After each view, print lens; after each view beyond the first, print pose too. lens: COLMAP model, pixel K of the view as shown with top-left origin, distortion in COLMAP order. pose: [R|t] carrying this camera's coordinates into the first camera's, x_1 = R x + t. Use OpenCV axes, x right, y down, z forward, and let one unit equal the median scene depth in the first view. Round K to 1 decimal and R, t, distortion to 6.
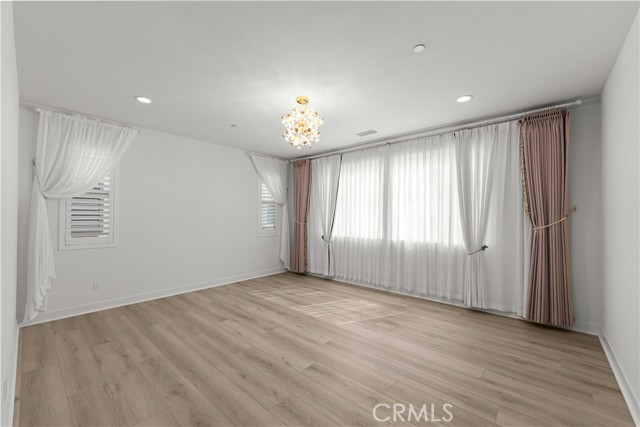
lens RADIAL K [[259.0, 0, 324.7], [0, 259.0, 211.0], [0, 0, 1]] dist [0.002517, -0.001749]
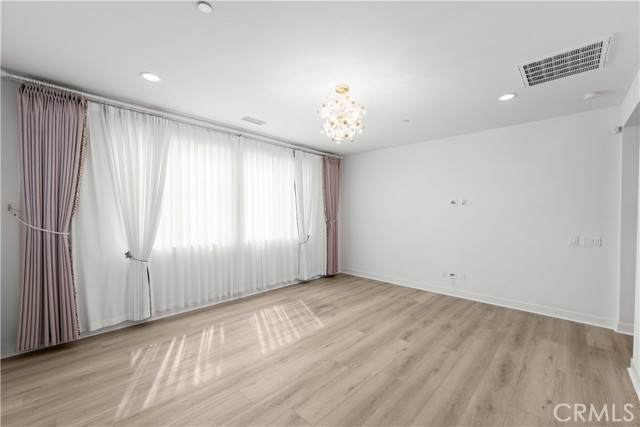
lens RADIAL K [[259.0, 0, 324.0], [0, 259.0, 215.8], [0, 0, 1]] dist [0.002517, -0.001749]
pose [[0.048117, -0.015356, 0.998724, -0.836013], [-0.023565, 0.999586, 0.016504, -0.002735], [-0.998564, -0.024329, 0.047735, 0.856383]]
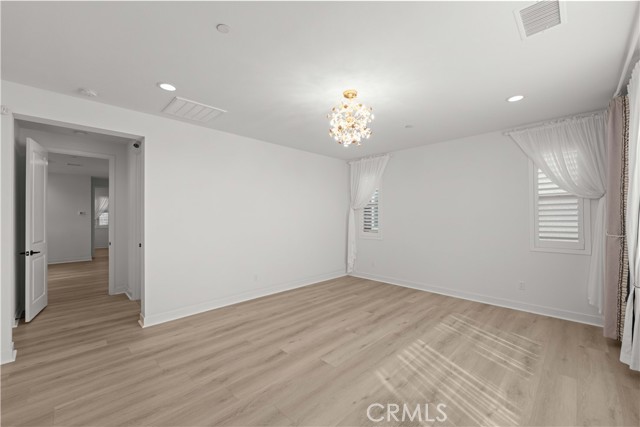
lens RADIAL K [[259.0, 0, 321.3], [0, 259.0, 213.7], [0, 0, 1]] dist [0.002517, -0.001749]
pose [[-0.078305, -0.013676, -0.996836, 0.698852], [0.022423, 0.999629, -0.015476, 0.004405], [0.996677, -0.023564, -0.077969, 0.815737]]
